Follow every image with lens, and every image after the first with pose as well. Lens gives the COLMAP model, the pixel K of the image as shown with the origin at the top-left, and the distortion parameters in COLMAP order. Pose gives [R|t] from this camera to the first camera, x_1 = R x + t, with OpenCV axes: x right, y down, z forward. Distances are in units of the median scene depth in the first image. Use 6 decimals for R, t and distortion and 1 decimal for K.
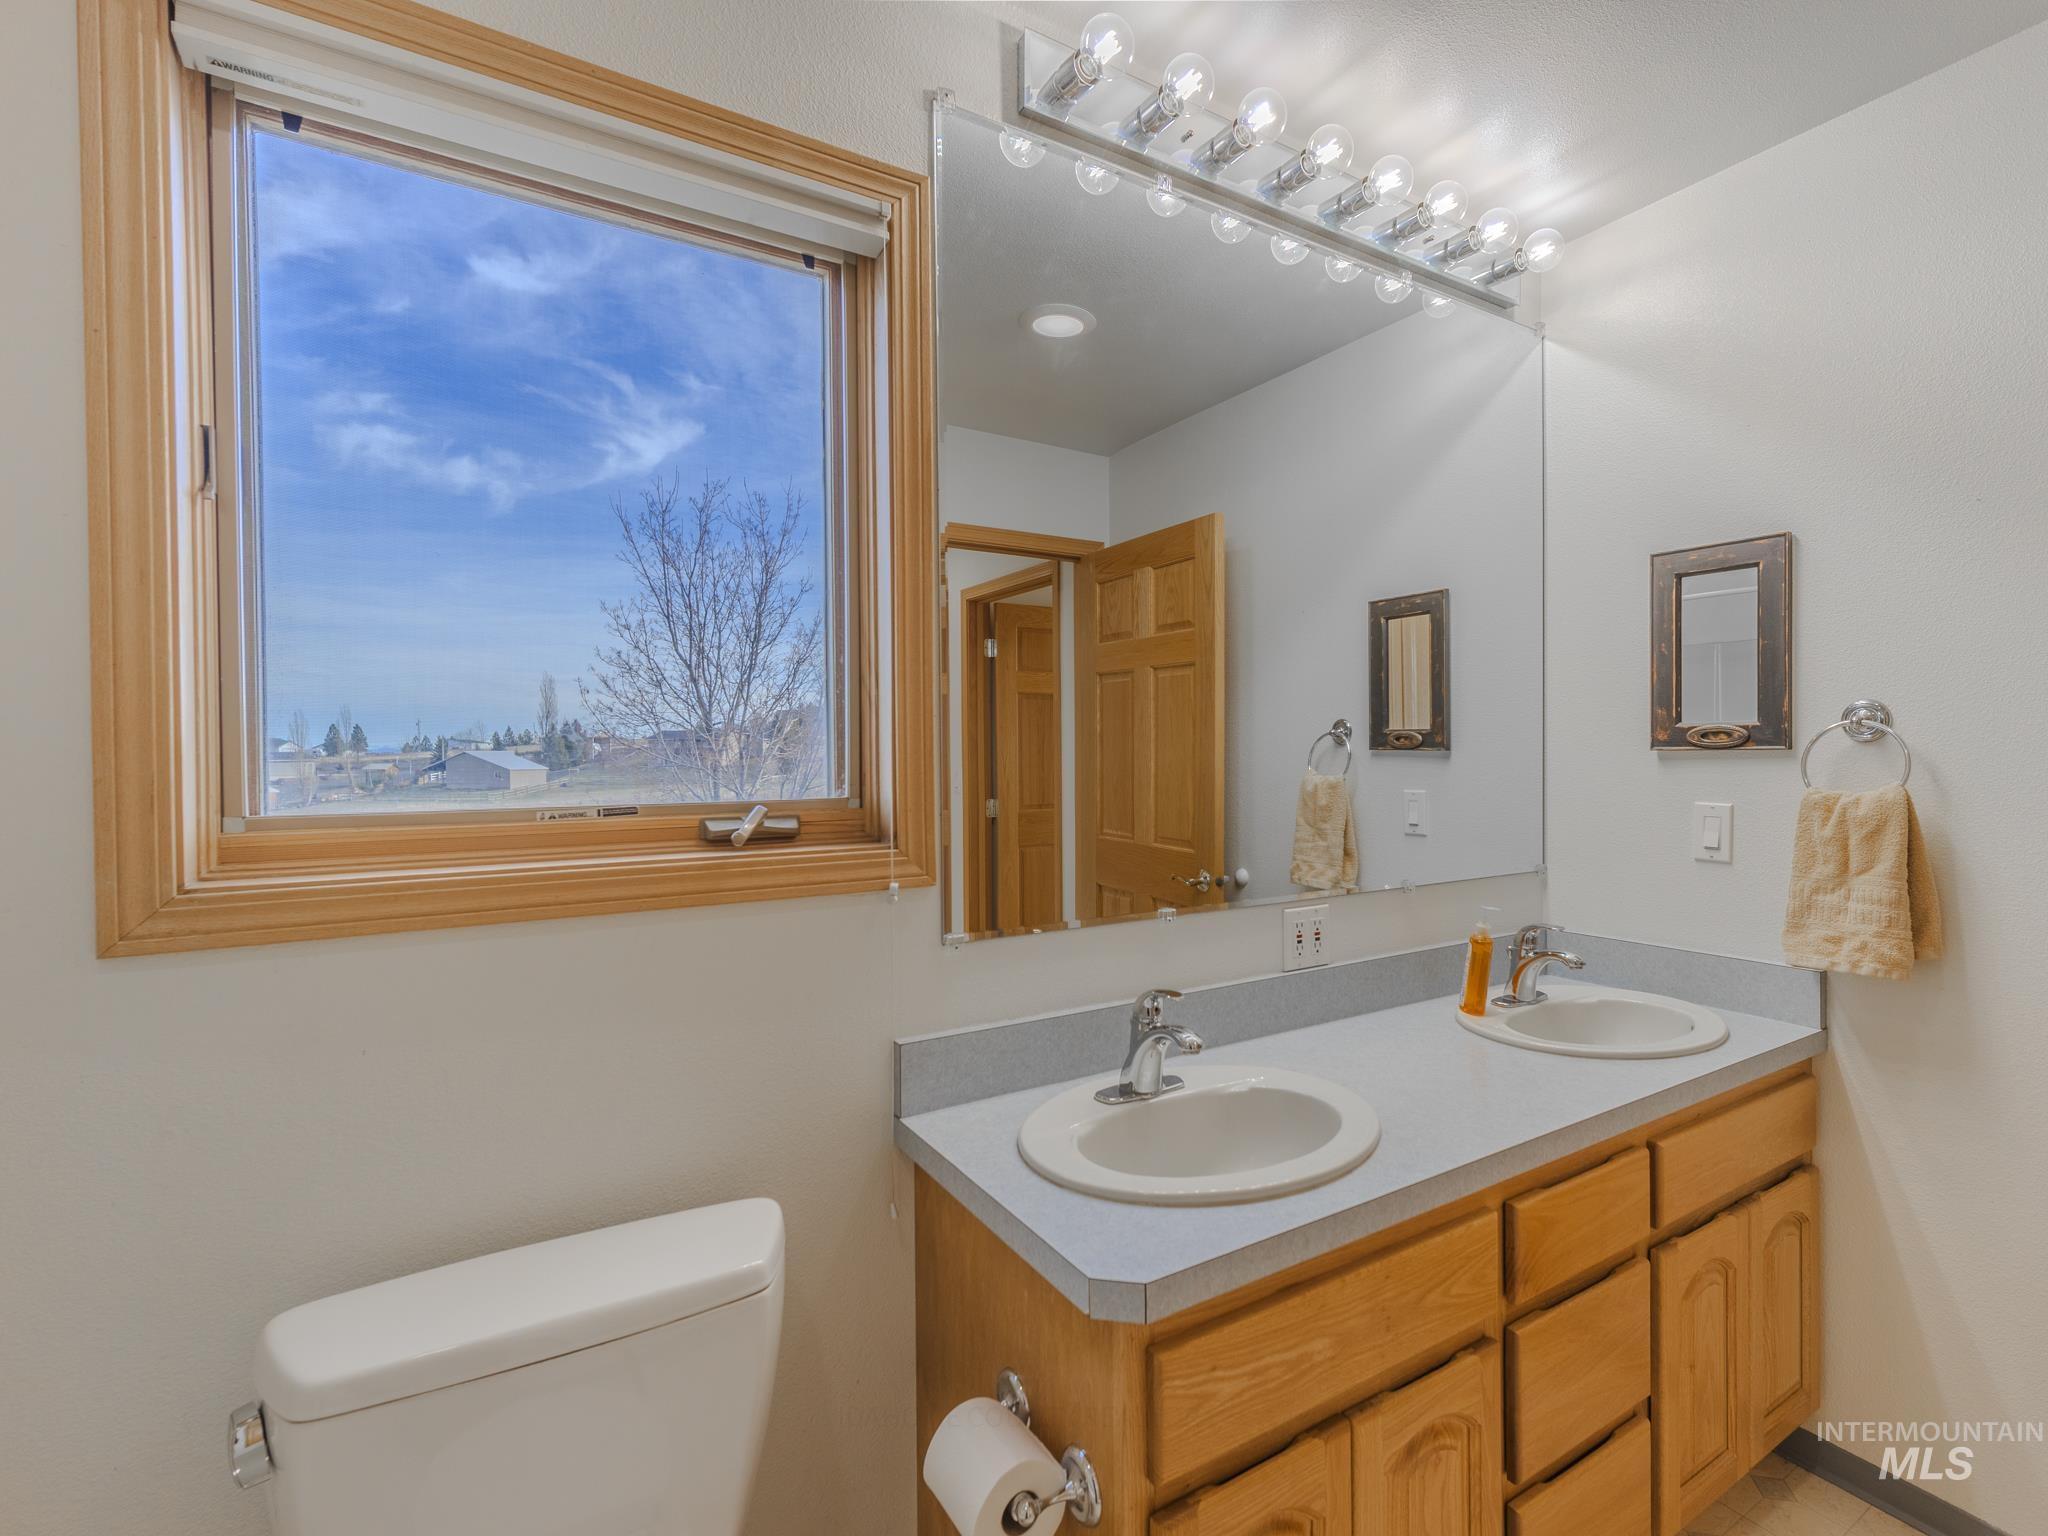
lens RADIAL K [[971.0, 0, 1097.5], [0, 971.0, 760.7], [0, 0, 1]] dist [0.001525, 0.000524]
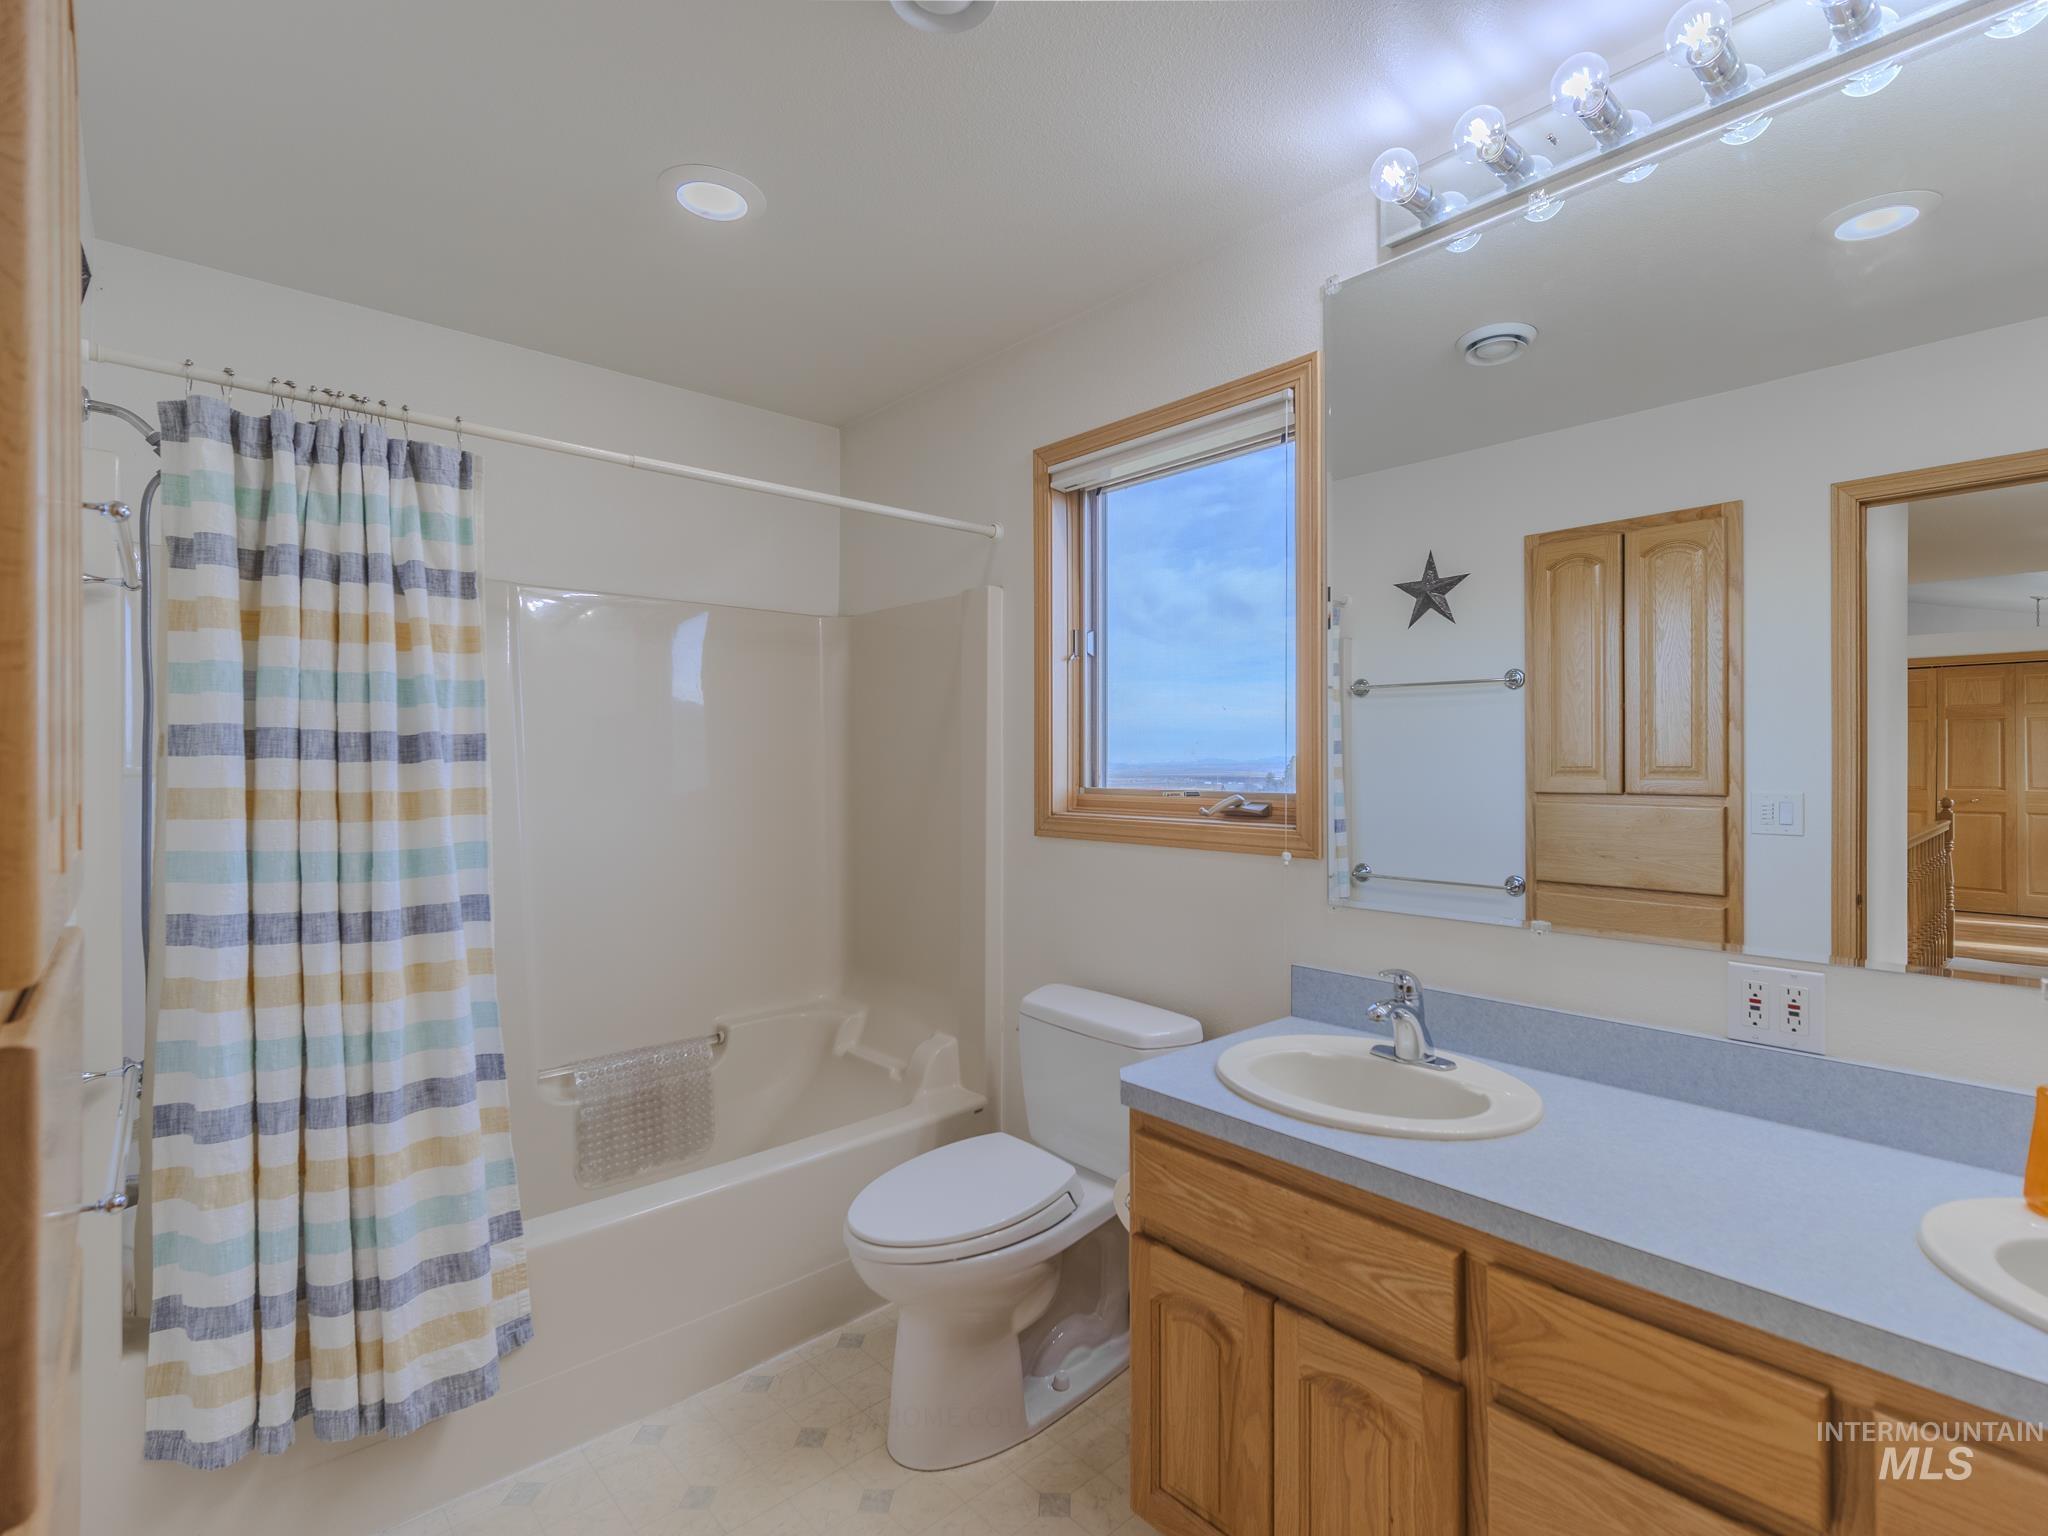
lens RADIAL K [[971.0, 0, 1097.5], [0, 971.0, 760.7], [0, 0, 1]] dist [0.001525, 0.000524]
pose [[0.190579, 0.008353, -0.981636, 1.189436], [-0.005990, 0.999955, 0.007346, -0.022168], [0.981653, 0.004480, 0.190621, 0.442236]]
